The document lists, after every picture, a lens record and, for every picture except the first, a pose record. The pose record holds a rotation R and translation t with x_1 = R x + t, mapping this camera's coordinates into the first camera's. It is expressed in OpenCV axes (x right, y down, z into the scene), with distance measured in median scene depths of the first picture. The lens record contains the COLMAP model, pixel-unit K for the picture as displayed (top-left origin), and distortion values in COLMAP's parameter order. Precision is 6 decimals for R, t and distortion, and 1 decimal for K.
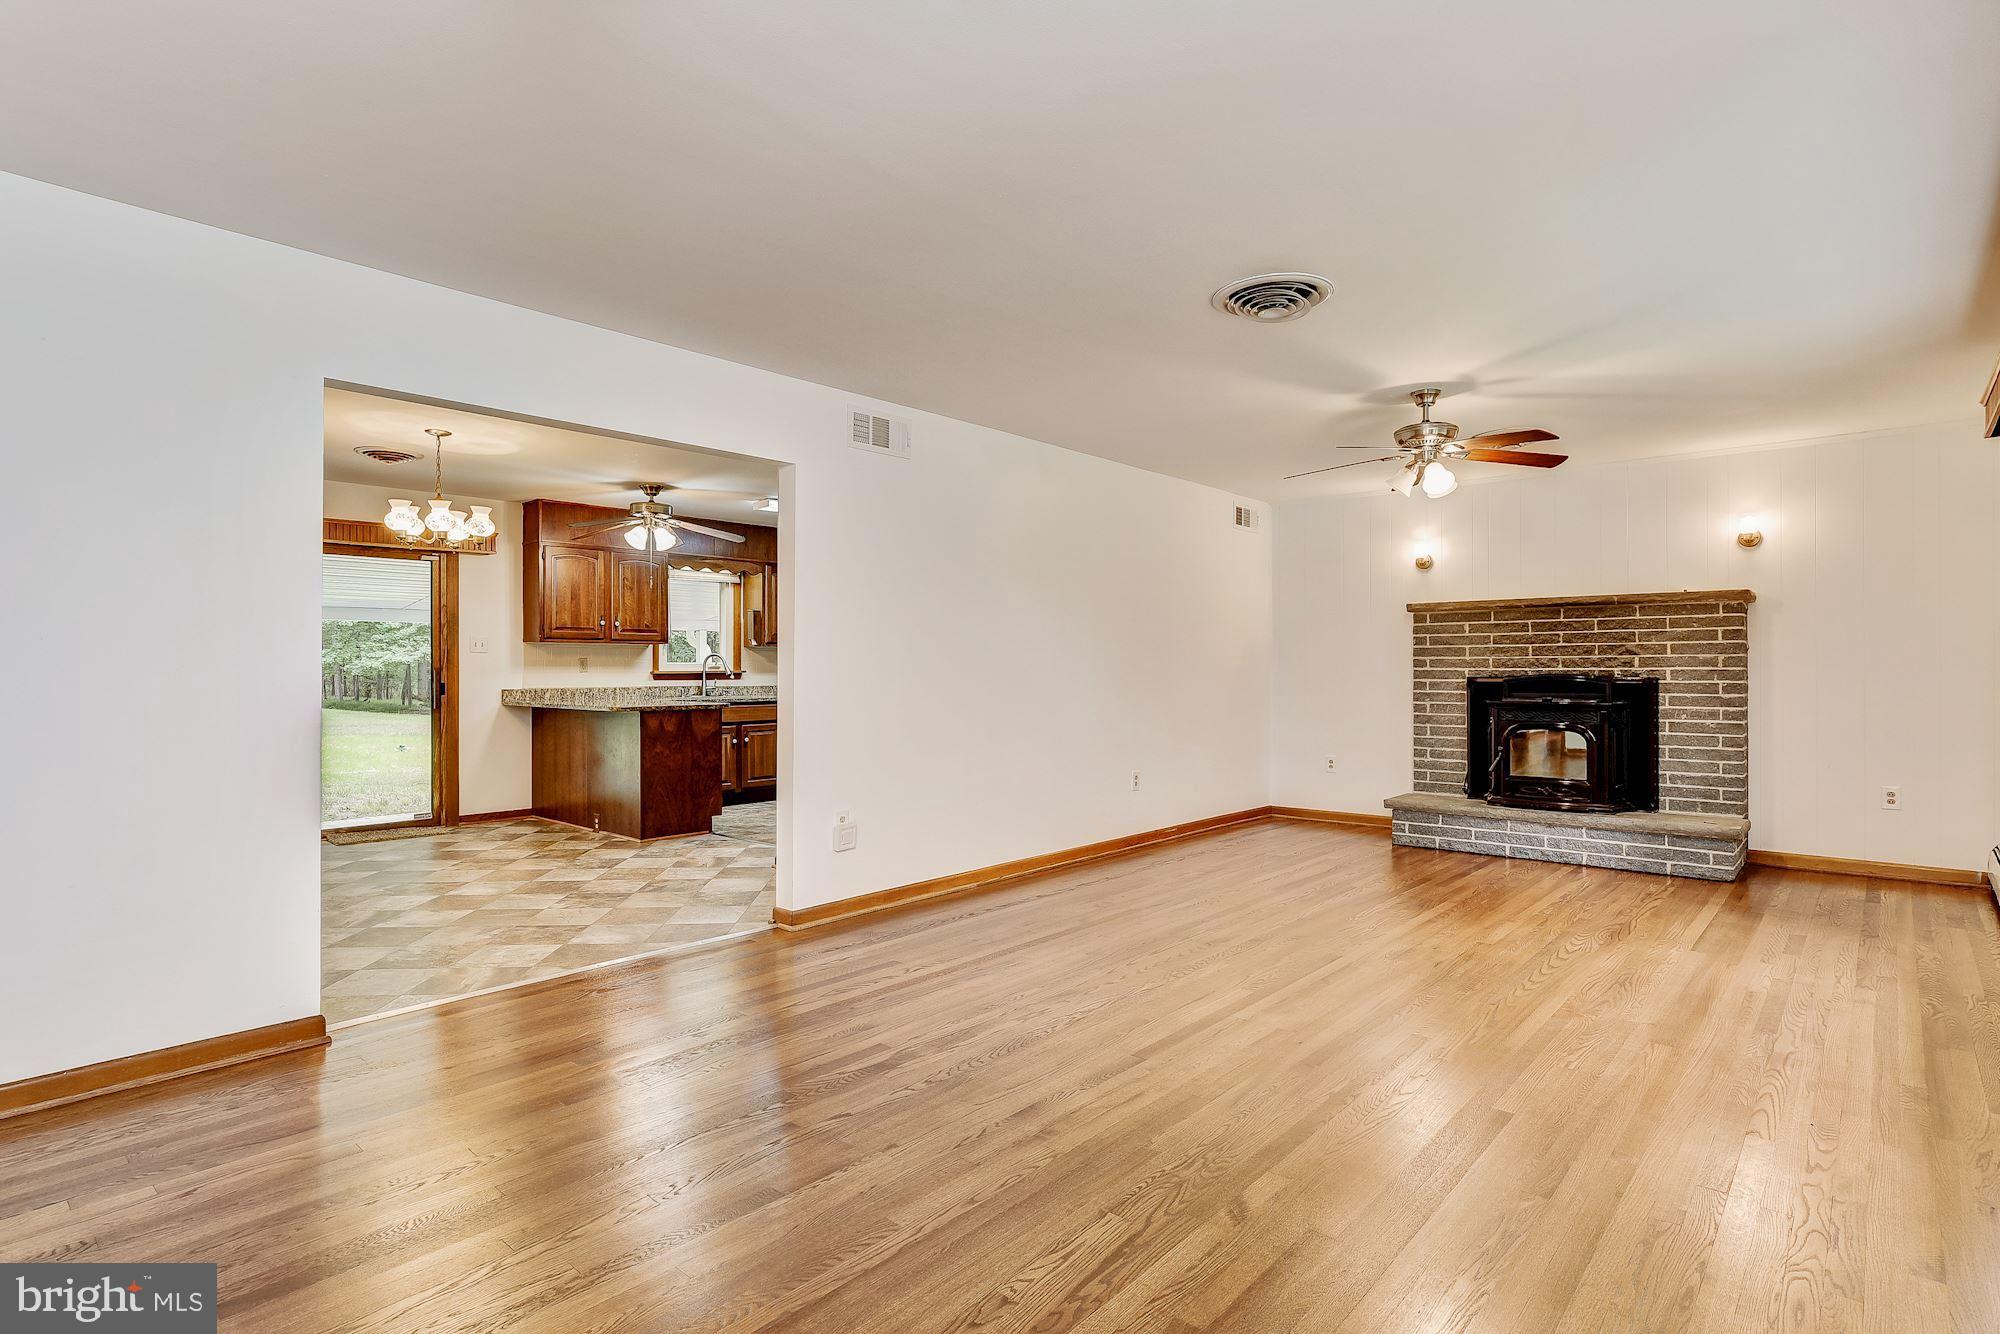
lens RADIAL K [[1002.8, 0, 1000.0], [0, 1002.8, 667.0], [0, 0, 1]] dist [-0.016201, 0.008851]
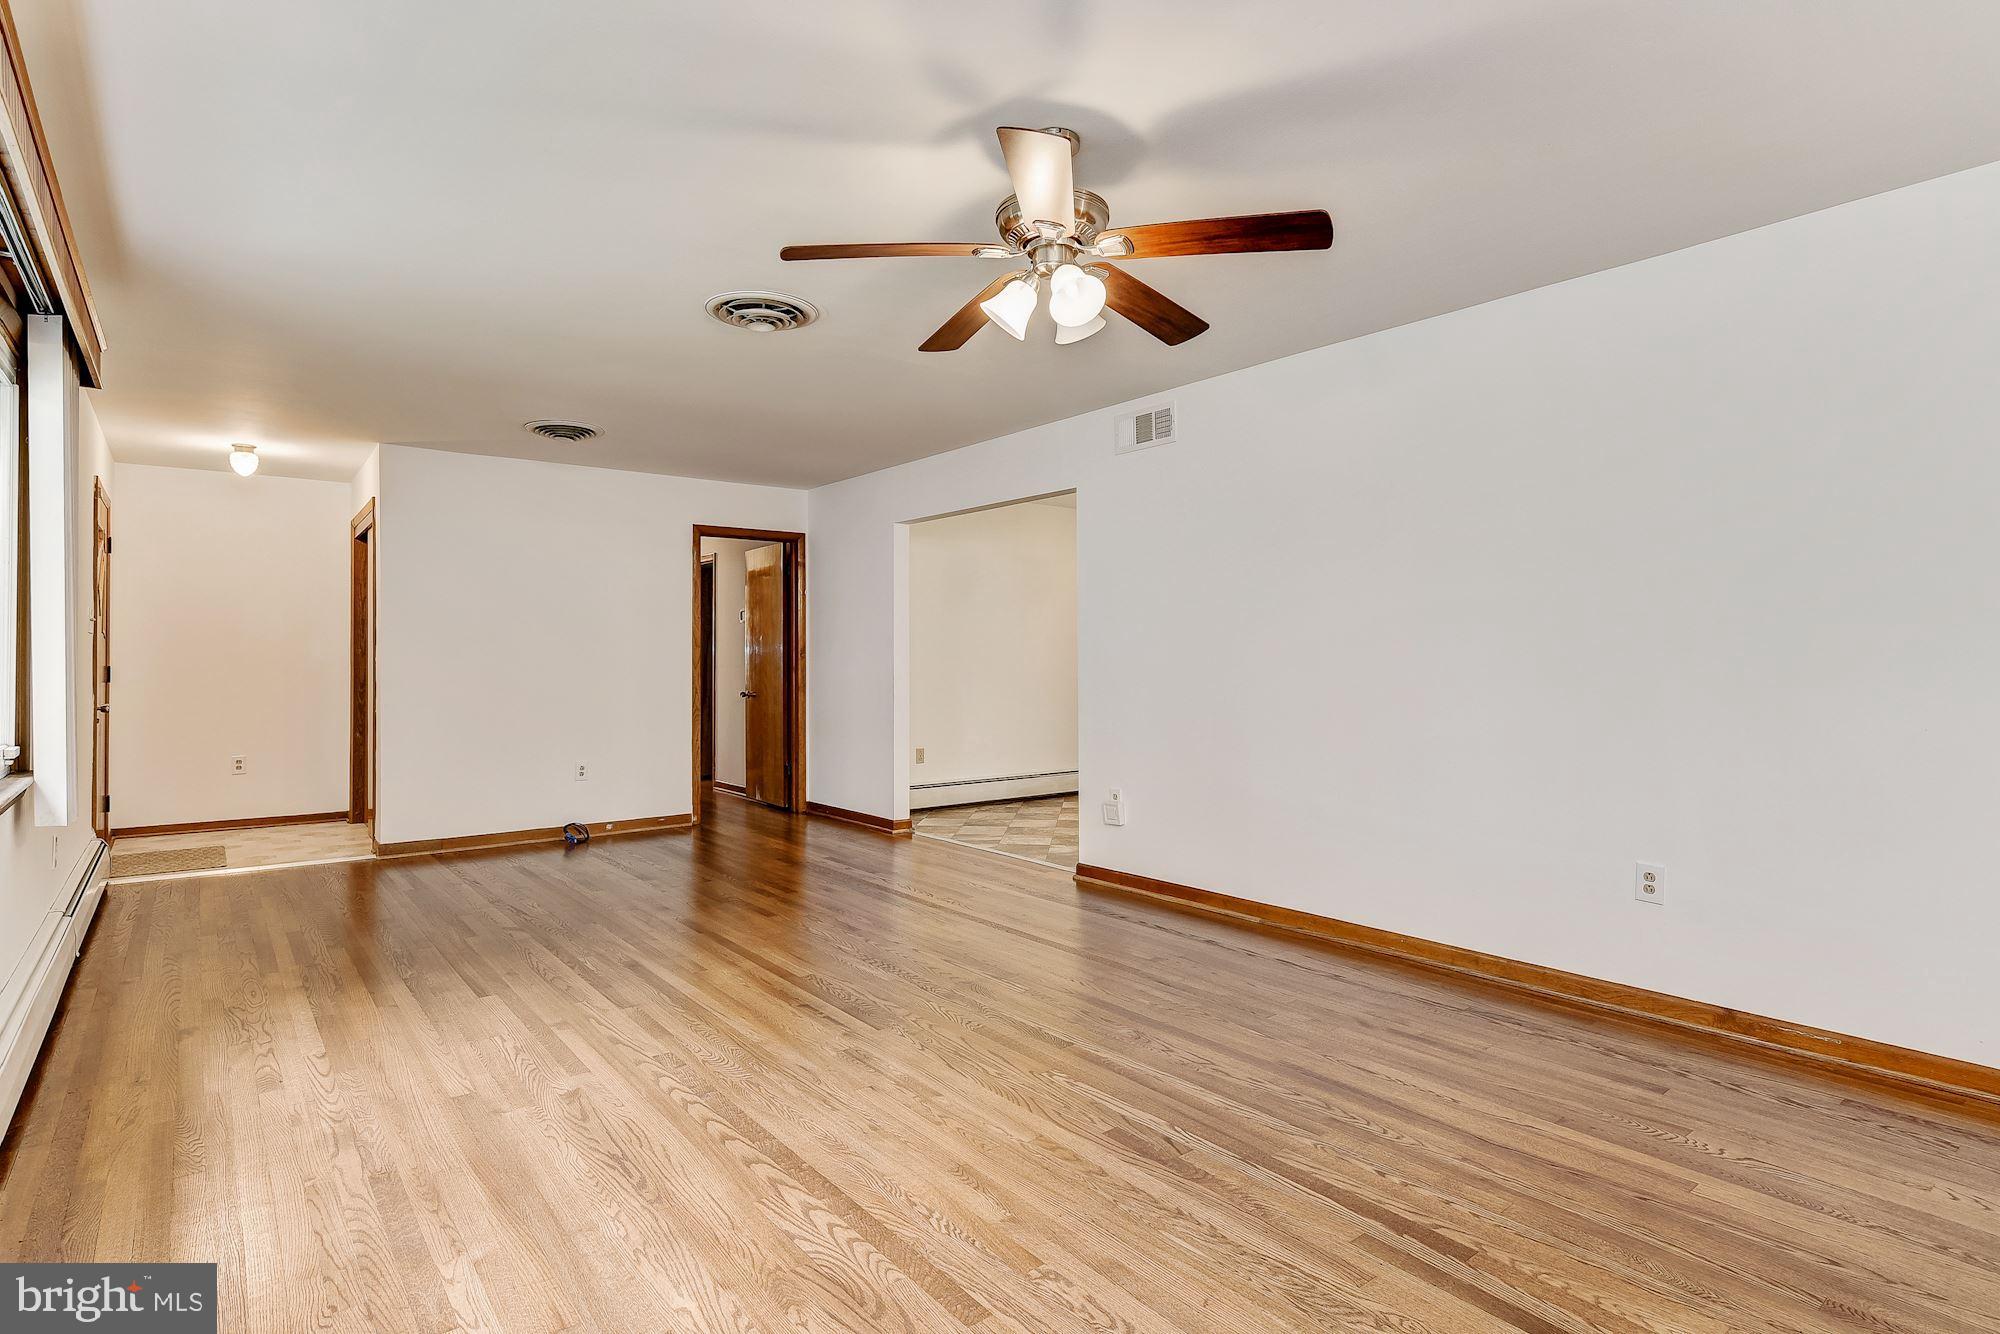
lens RADIAL K [[1002.8, 0, 1000.0], [0, 1002.8, 667.0], [0, 0, 1]] dist [-0.016201, 0.008851]
pose [[-0.163429, 0.006866, -0.986531, 0.742965], [0.003790, 0.999973, 0.006331, 0.000158], [0.986548, -0.002704, -0.163450, 0.825785]]
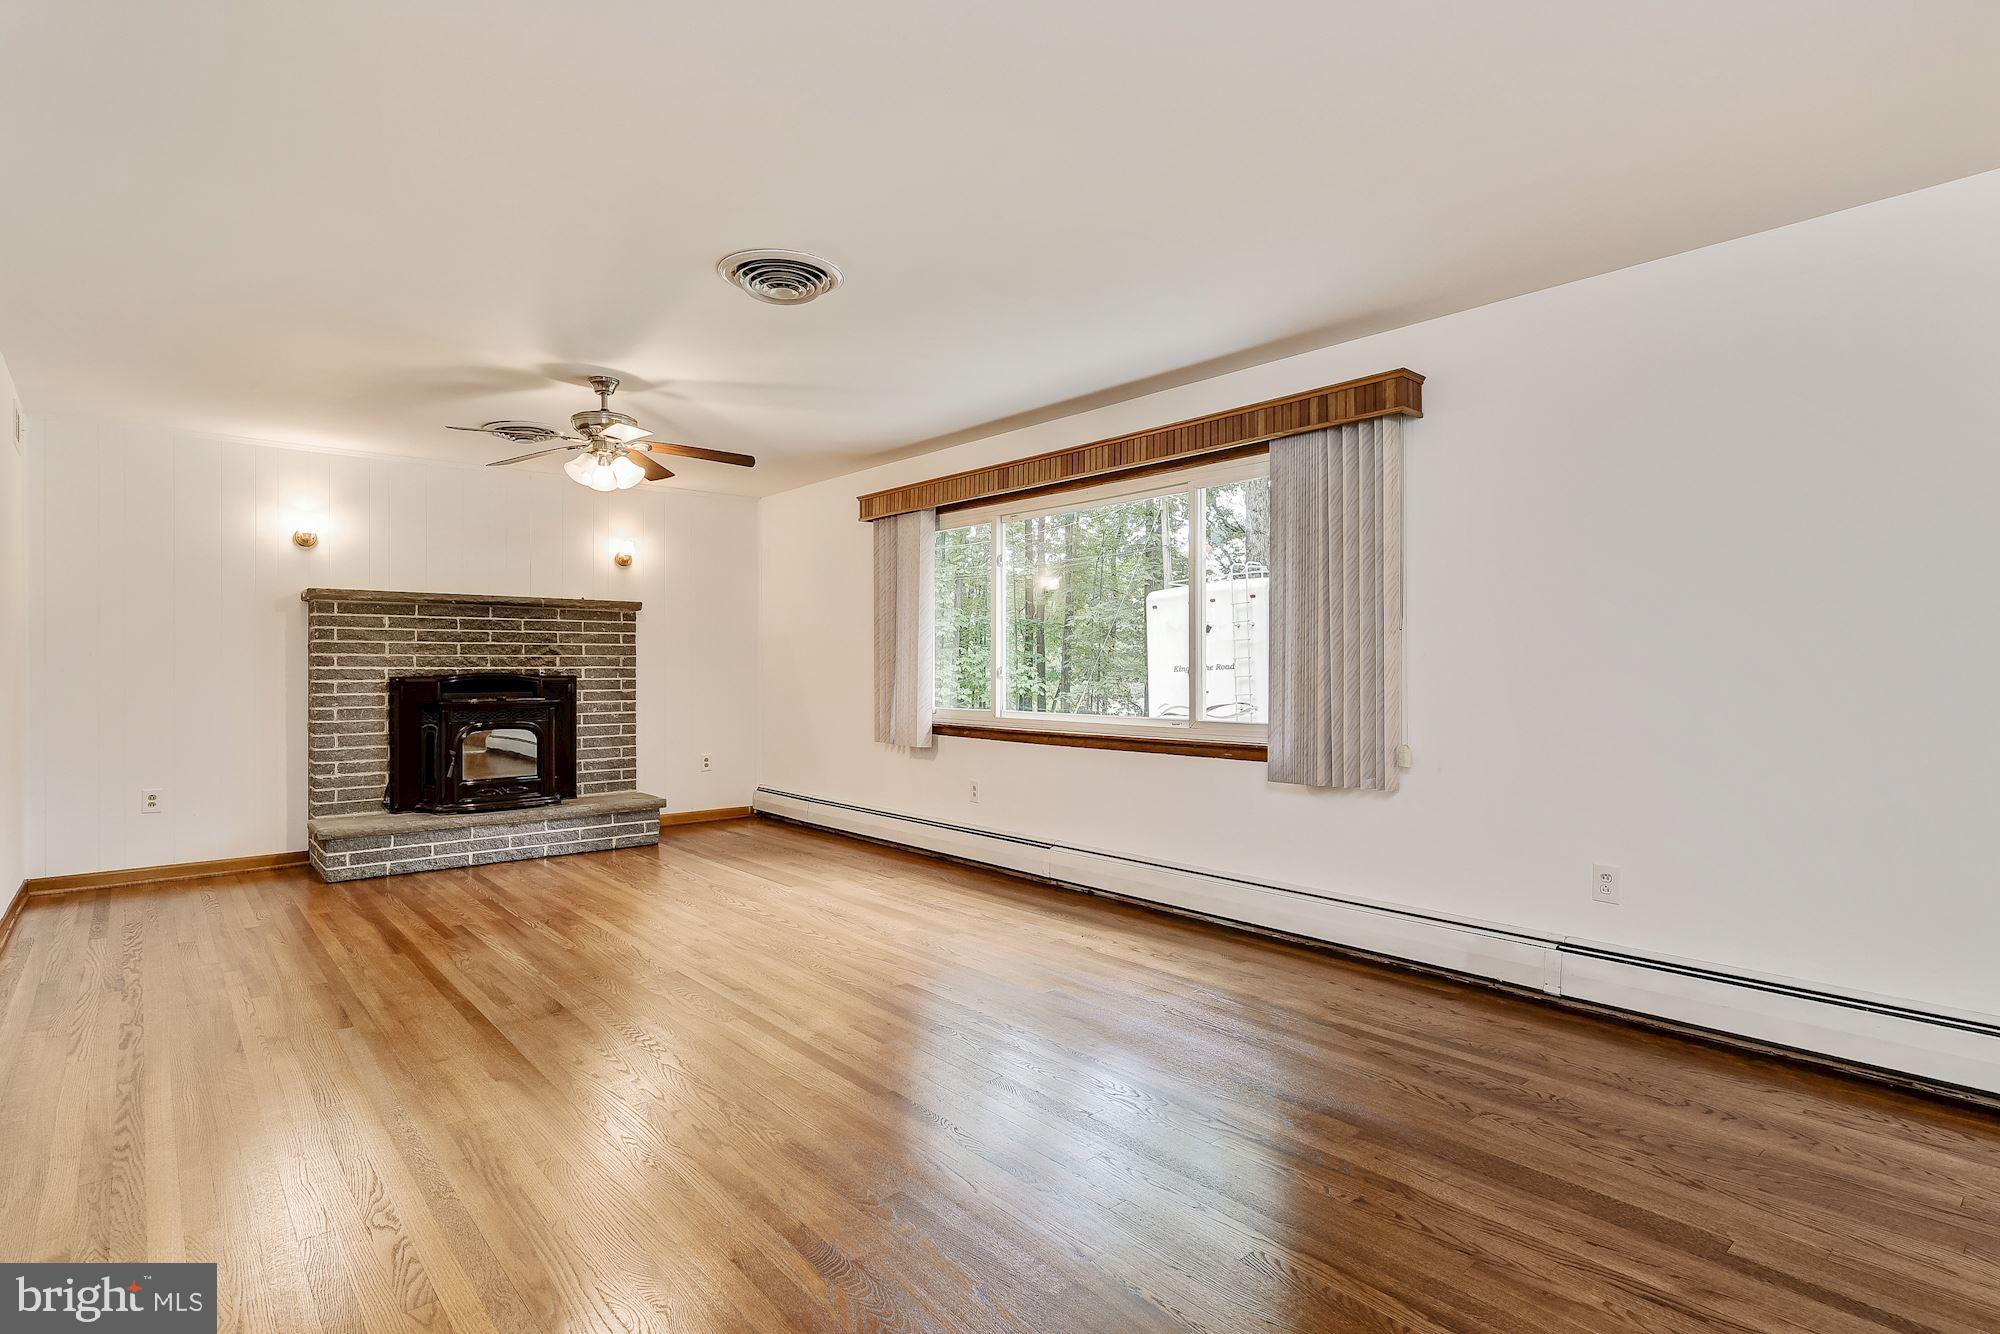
lens RADIAL K [[1002.8, 0, 1000.0], [0, 1002.8, 667.0], [0, 0, 1]] dist [-0.016201, 0.008851]
pose [[0.124206, 0.001051, 0.992256, -0.377361], [-0.001703, 0.999998, -0.000846, 0.001135], [-0.992255, -0.001585, 0.124208, 0.390838]]
